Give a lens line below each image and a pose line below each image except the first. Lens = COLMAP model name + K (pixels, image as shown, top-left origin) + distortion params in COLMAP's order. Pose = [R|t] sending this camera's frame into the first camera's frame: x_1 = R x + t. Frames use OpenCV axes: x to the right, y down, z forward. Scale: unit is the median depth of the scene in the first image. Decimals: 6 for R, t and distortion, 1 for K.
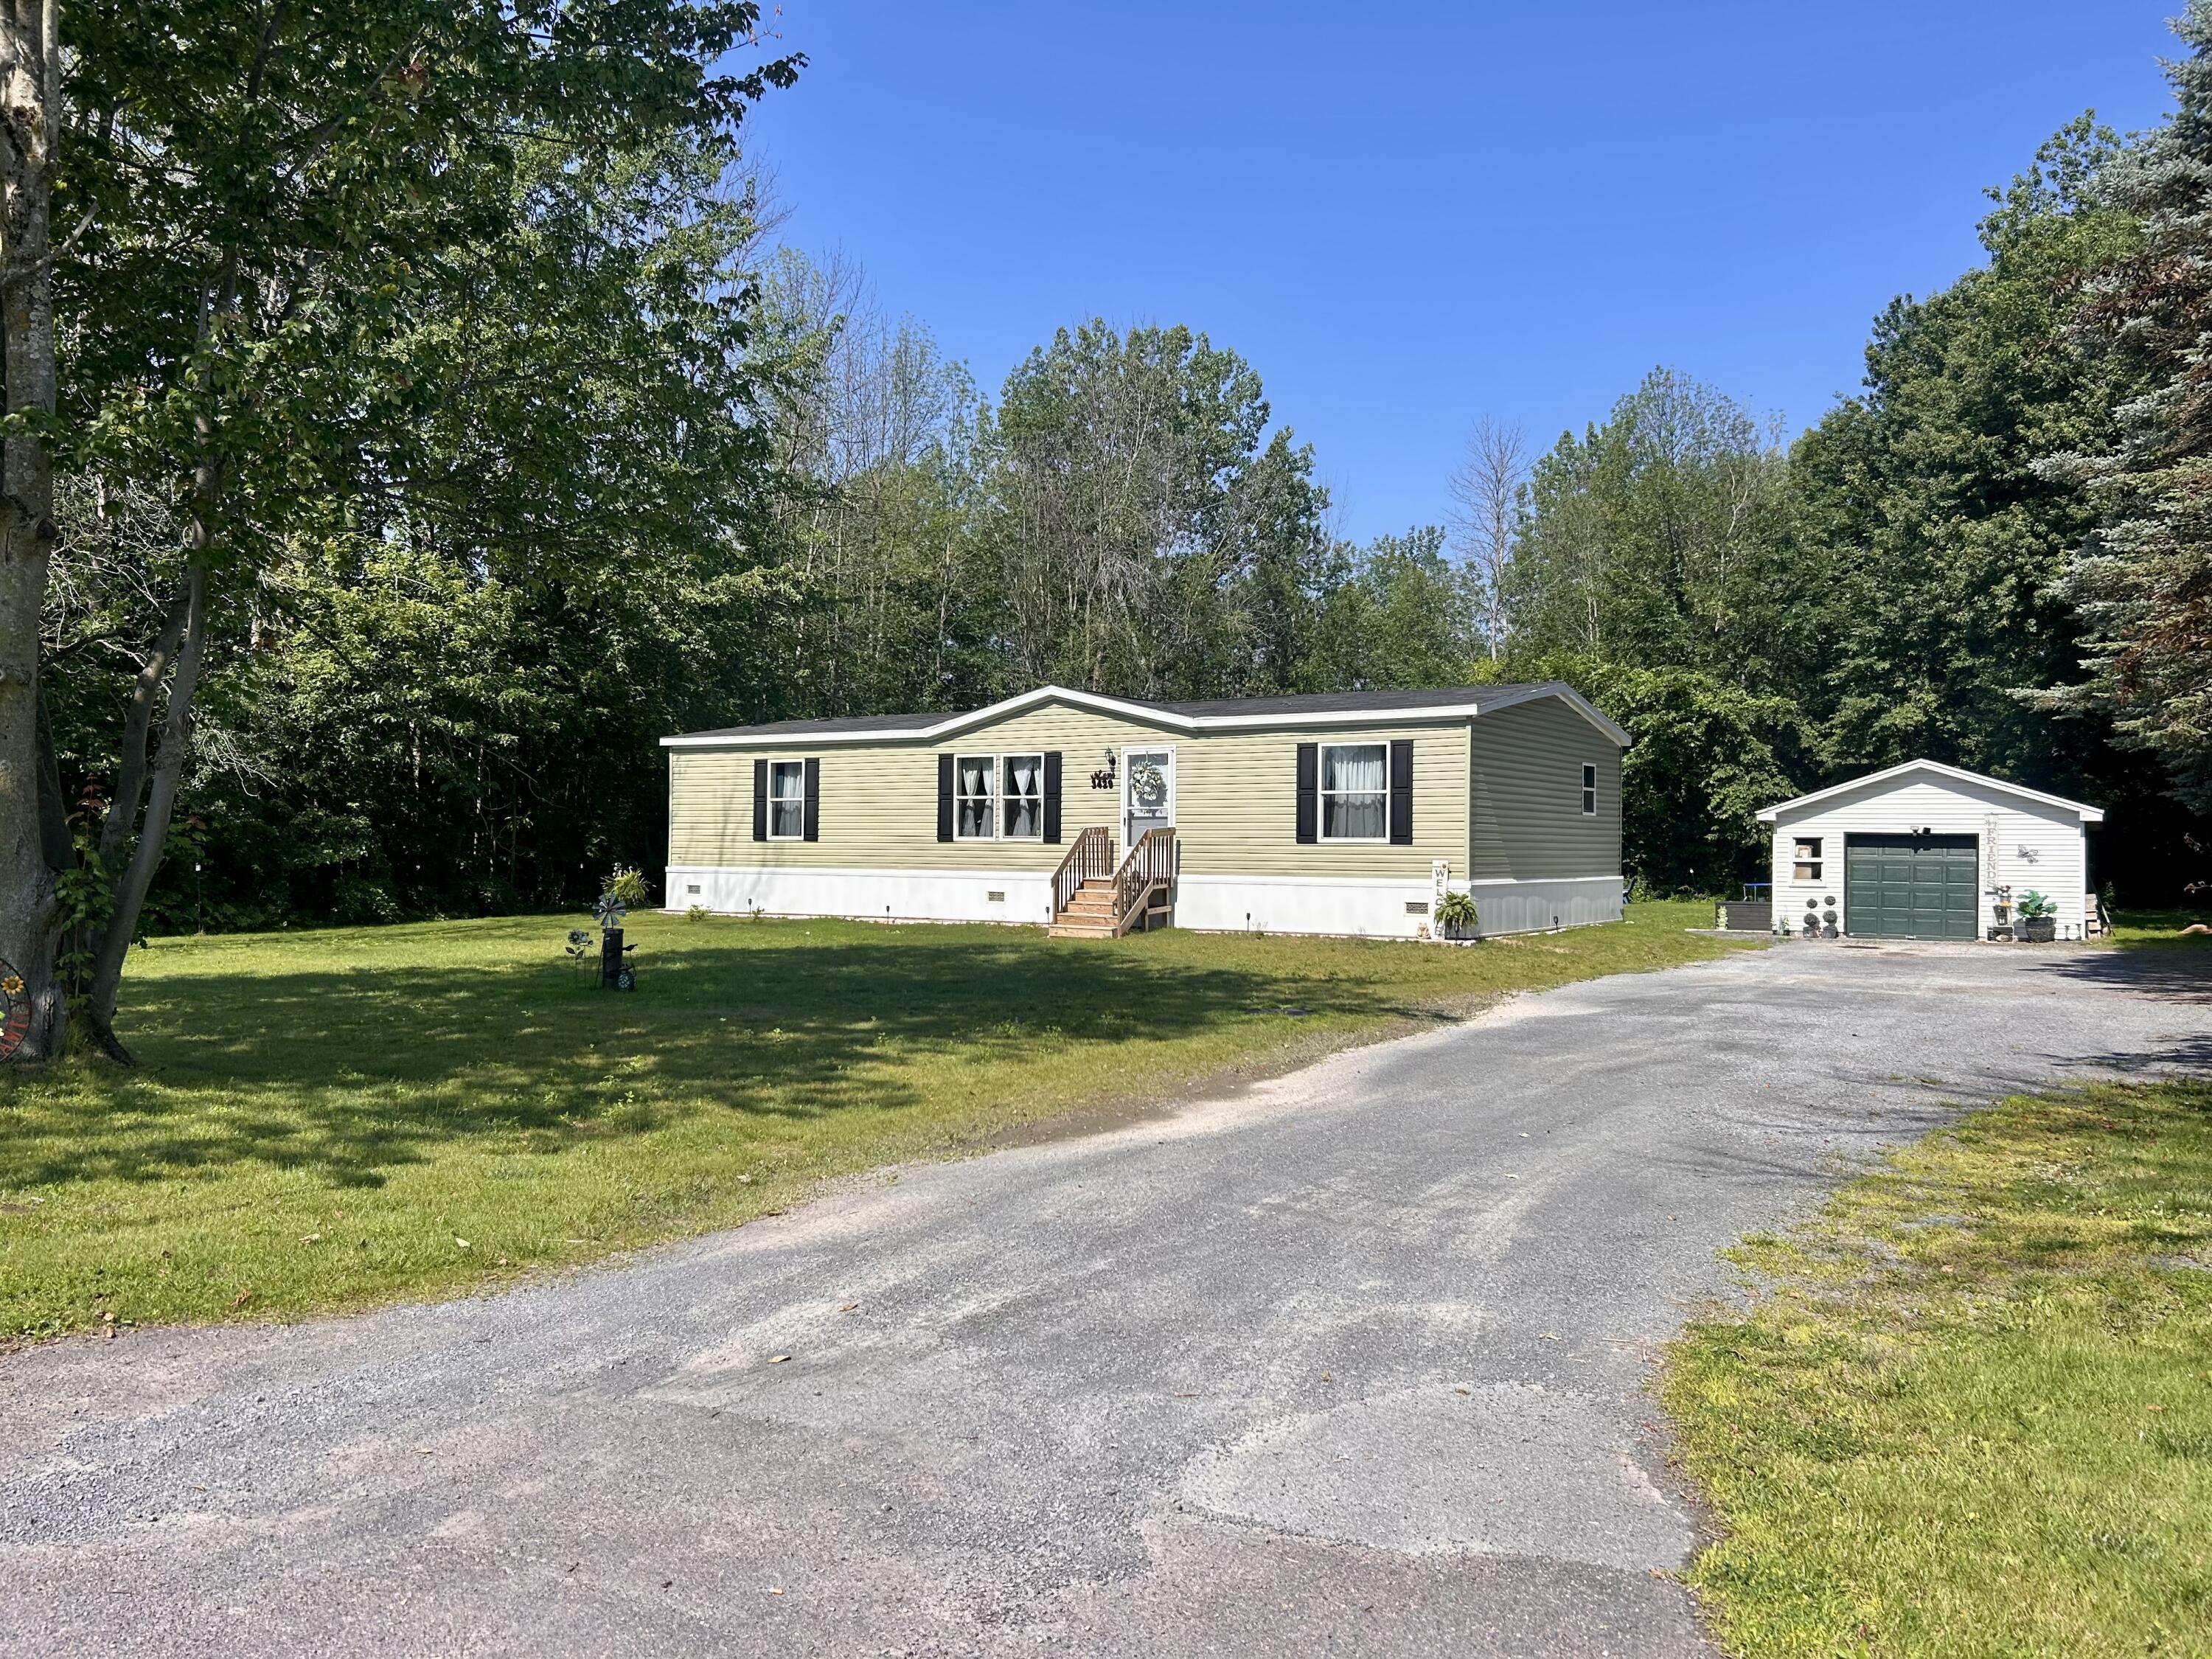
lens RADIAL K [[1667.6, 0, 1096.3], [0, 1667.6, 856.7], [0, 0, 1]] dist [0.058294, -0.063541]
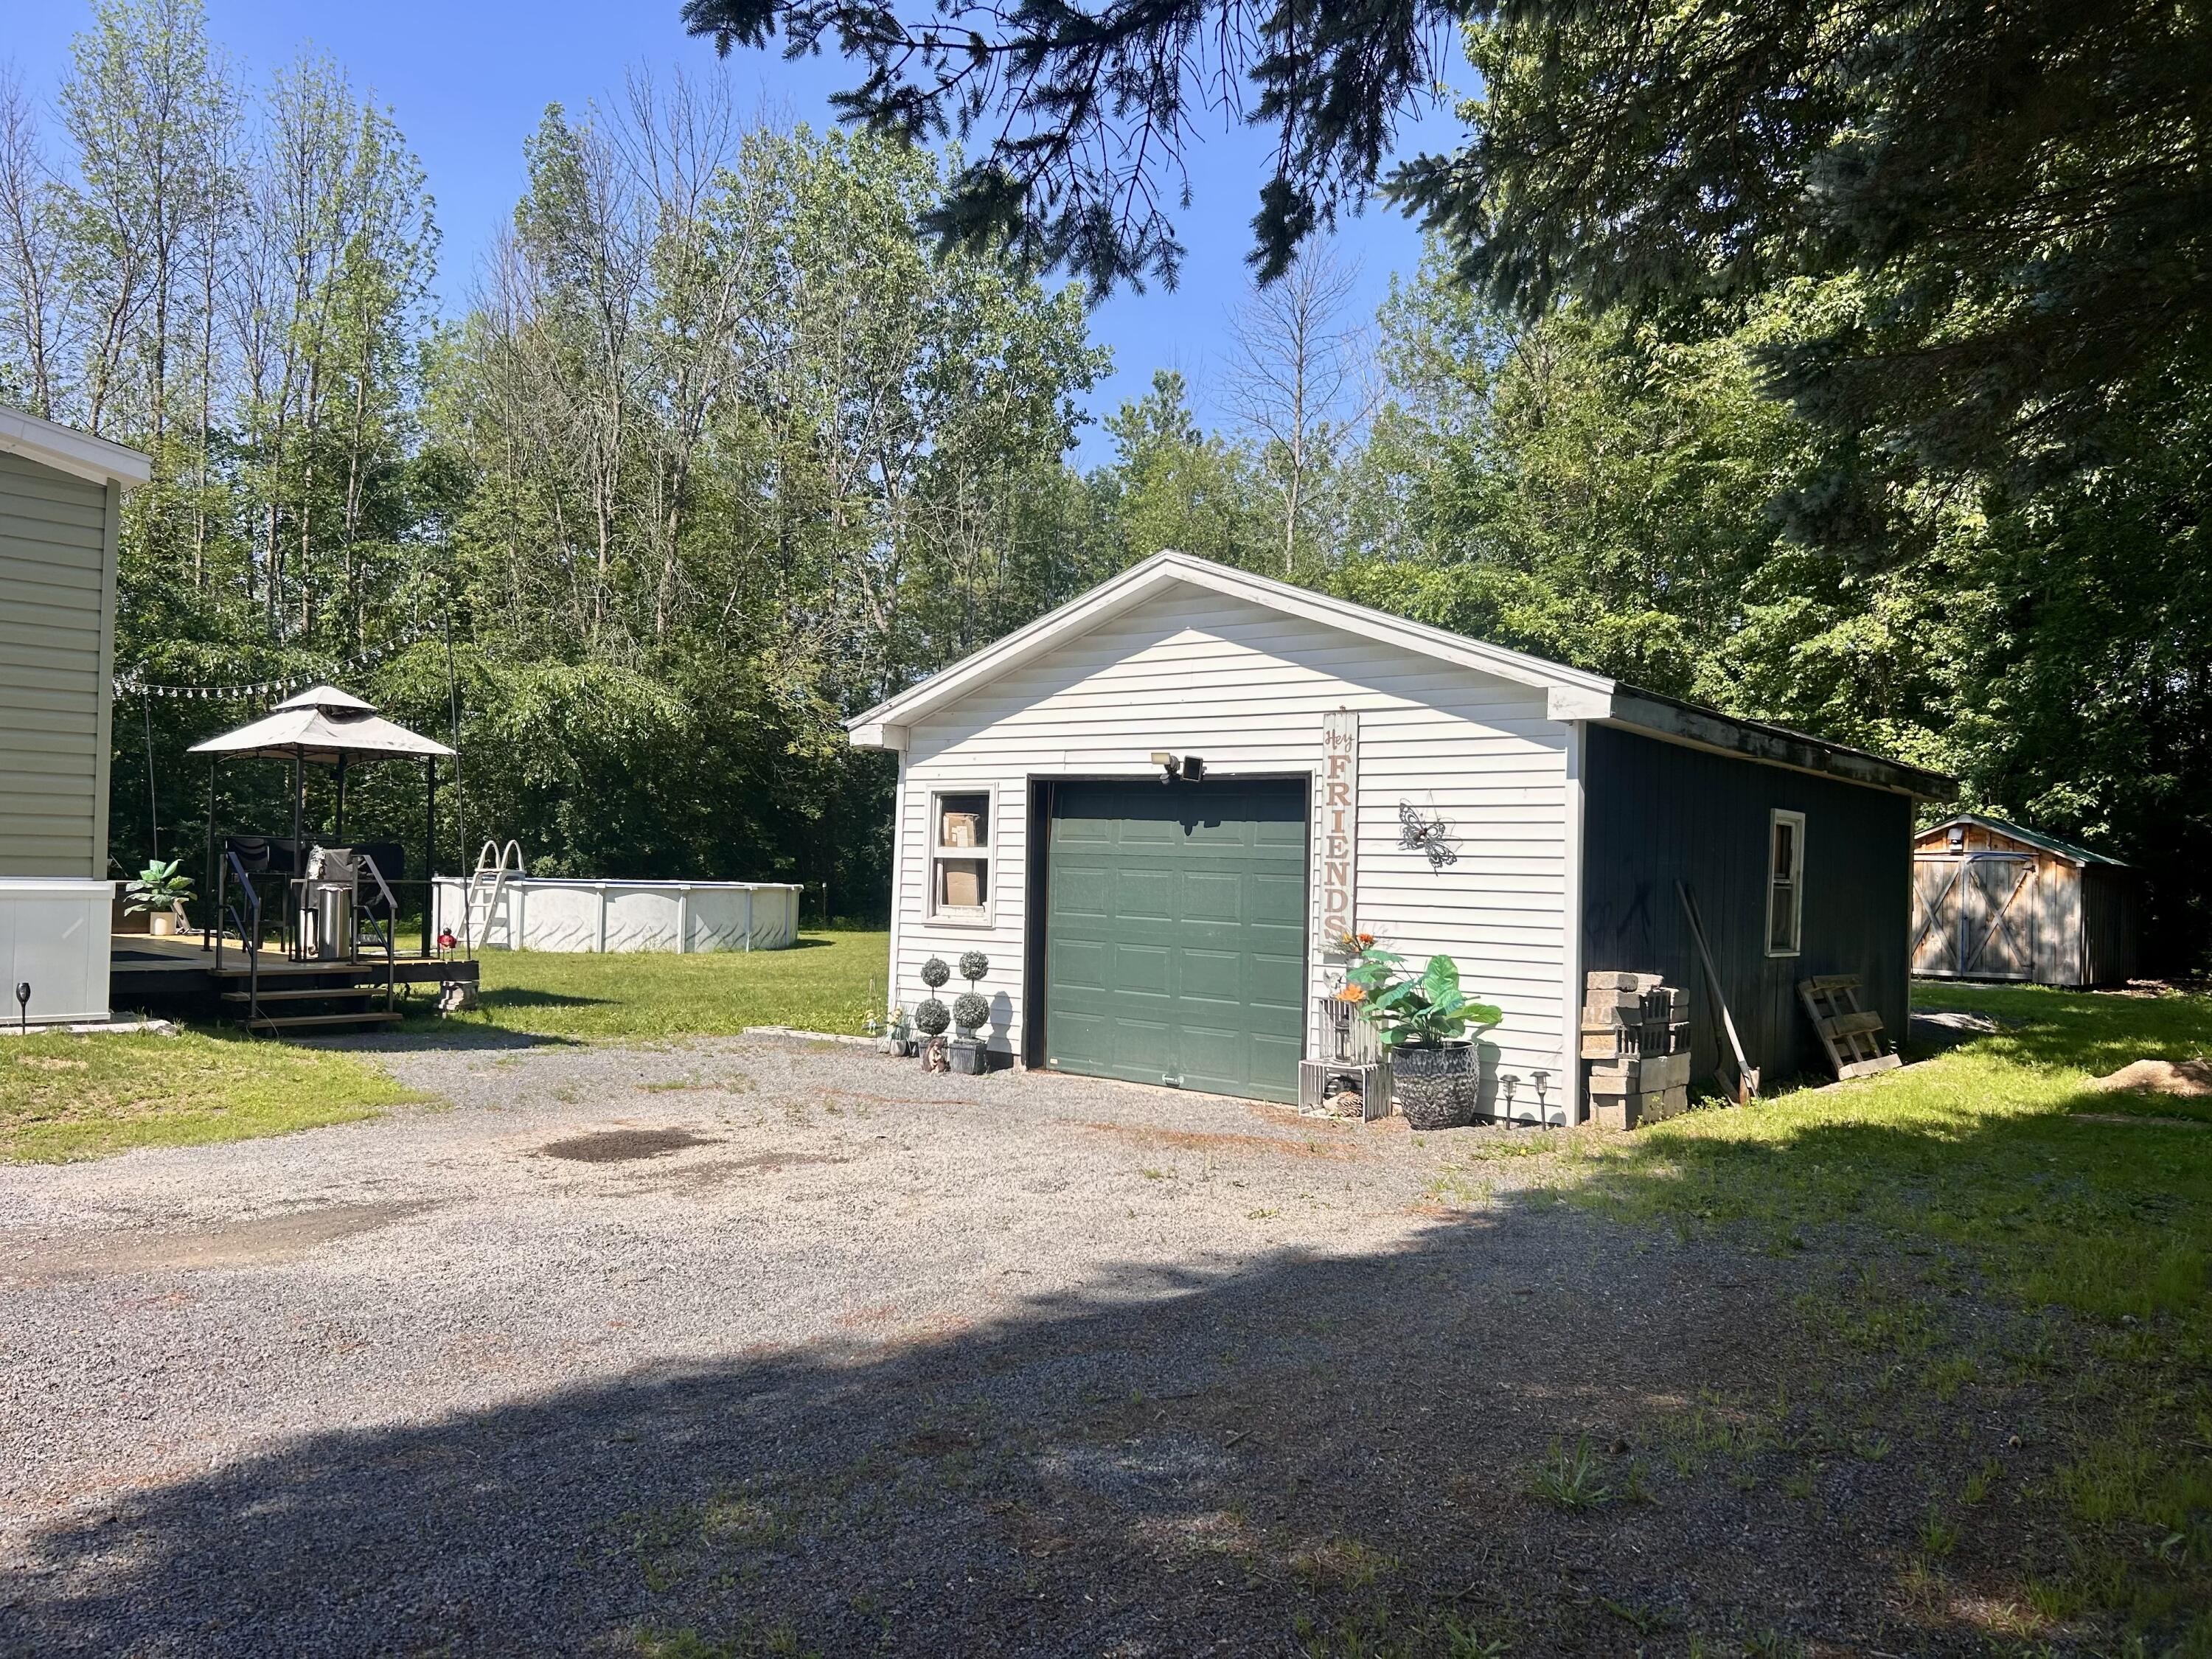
lens RADIAL K [[1667.6, 0, 1091.6], [0, 1667.6, 843.6], [0, 0, 1]] dist [0.058294, -0.063541]
pose [[0.989632, 0.014163, -0.142930, 0.616301], [-0.017177, 0.999655, -0.019876, 0.008246], [0.142599, 0.022126, 0.989533, 0.791576]]
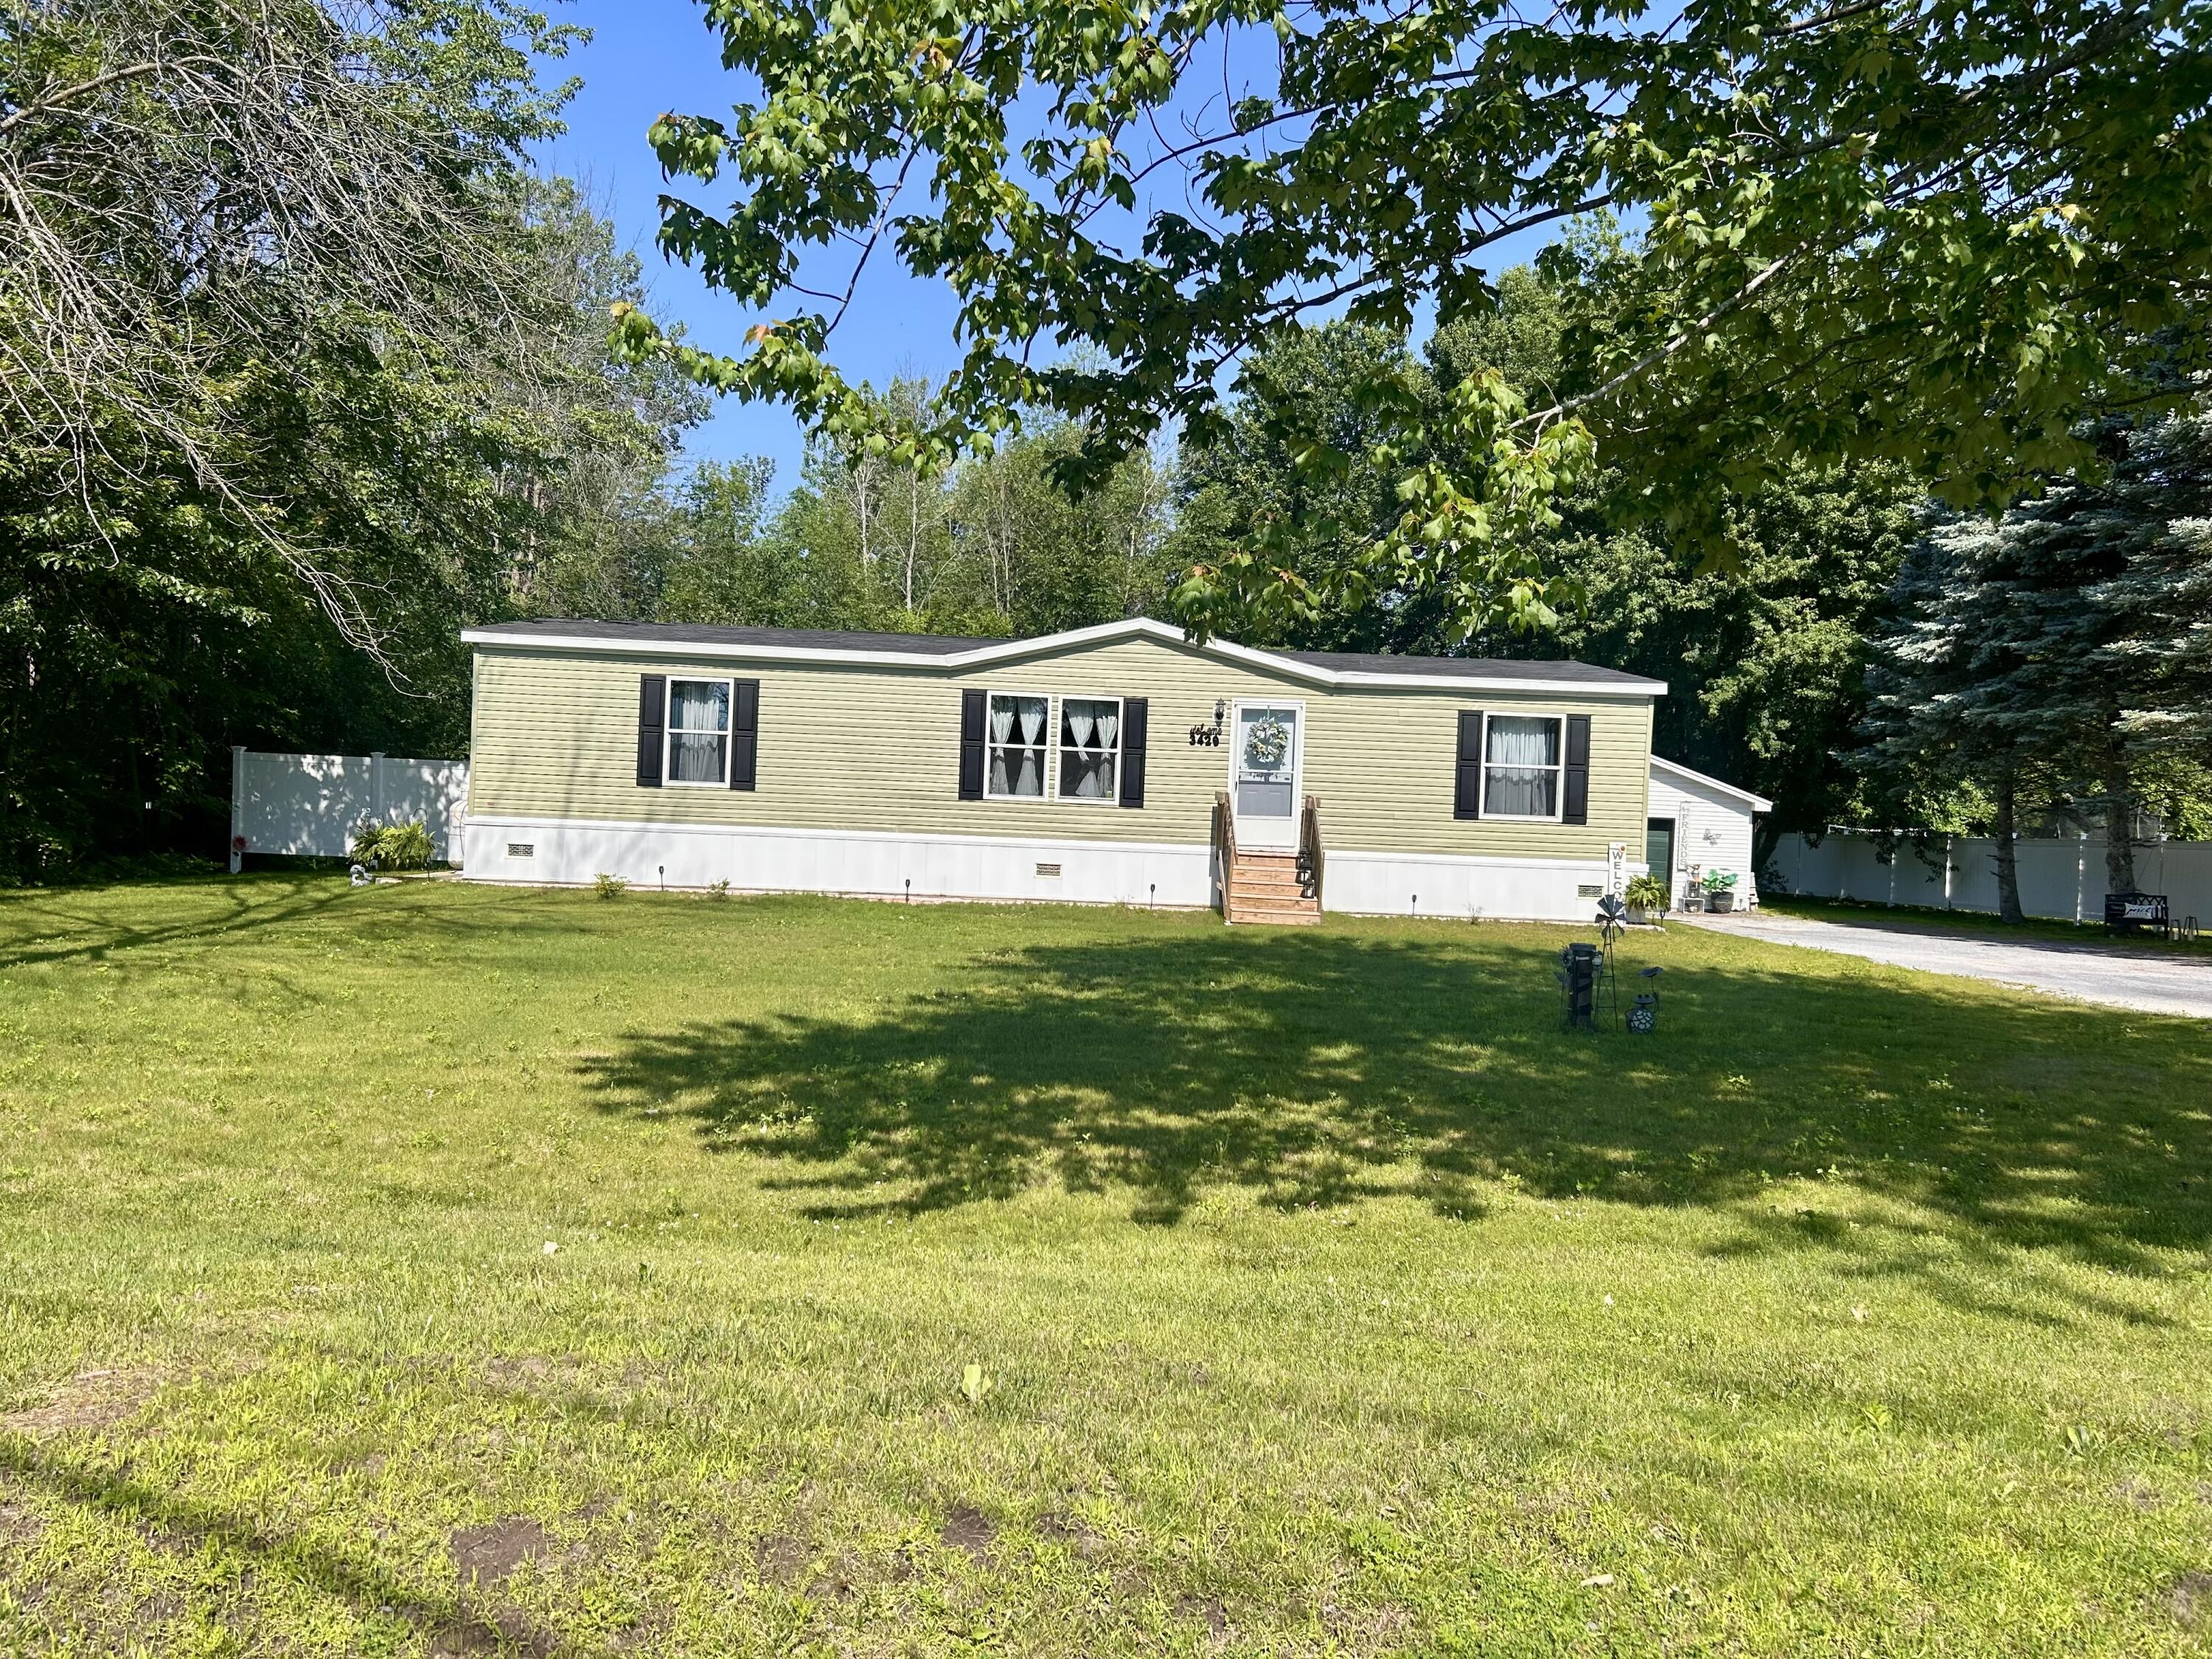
lens RADIAL K [[1667.6, 0, 1061.8], [0, 1667.6, 844.3], [0, 0, 1]] dist [0.058294, -0.063541]
pose [[0.836980, 0.016918, 0.546972, -0.516889], [-0.033200, 0.999251, 0.019896, -0.004990], [-0.546225, -0.034812, 0.836915, 0.323111]]
